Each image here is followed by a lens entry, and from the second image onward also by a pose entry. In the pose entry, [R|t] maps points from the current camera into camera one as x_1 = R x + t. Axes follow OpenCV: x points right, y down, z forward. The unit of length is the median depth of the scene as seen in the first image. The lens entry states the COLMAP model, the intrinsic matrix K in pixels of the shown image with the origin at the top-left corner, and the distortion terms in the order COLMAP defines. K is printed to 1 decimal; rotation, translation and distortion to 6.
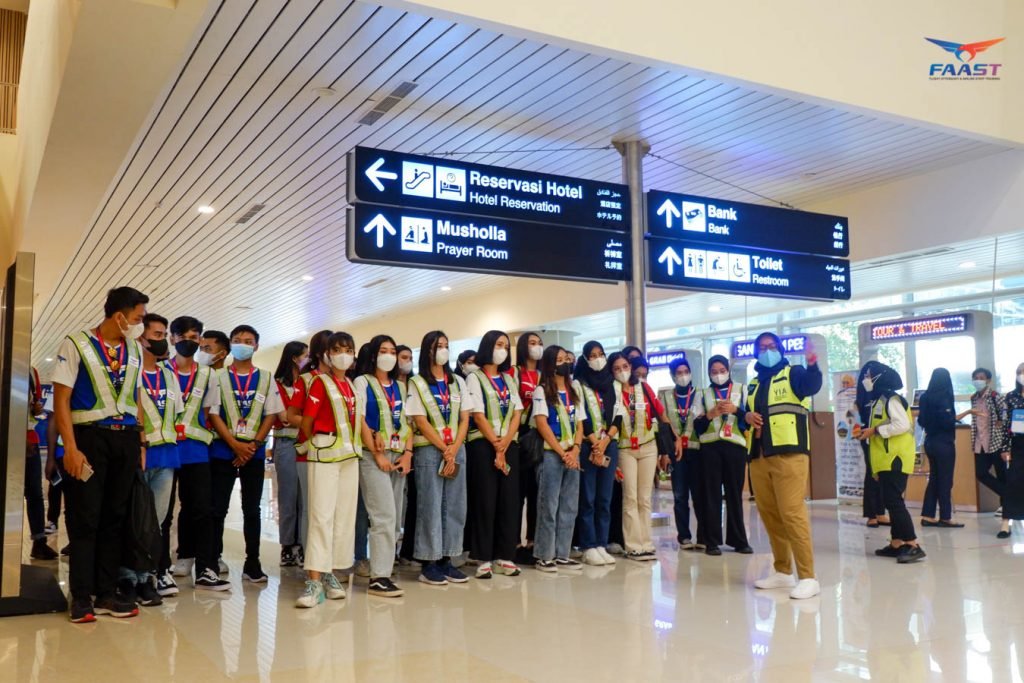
lens RADIAL K [[942.8, 0, 511.2], [0, 942.8, 341.6], [0, 0, 1]] dist [-0.029613, 0.000000]
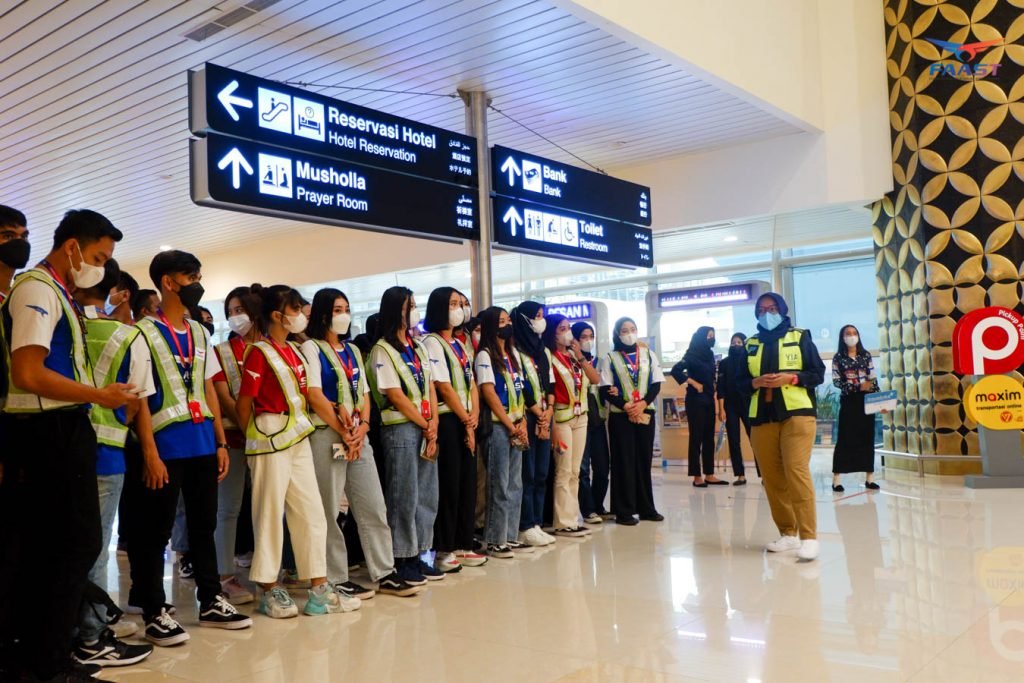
lens RADIAL K [[942.8, 0, 512.2], [0, 942.8, 342.1], [0, 0, 1]] dist [-0.029613, 0.000000]
pose [[0.922748, -0.006384, 0.385351, -0.226928], [-0.005256, 0.999561, 0.029145, 0.009731], [-0.385368, -0.028919, 0.922310, 0.132592]]
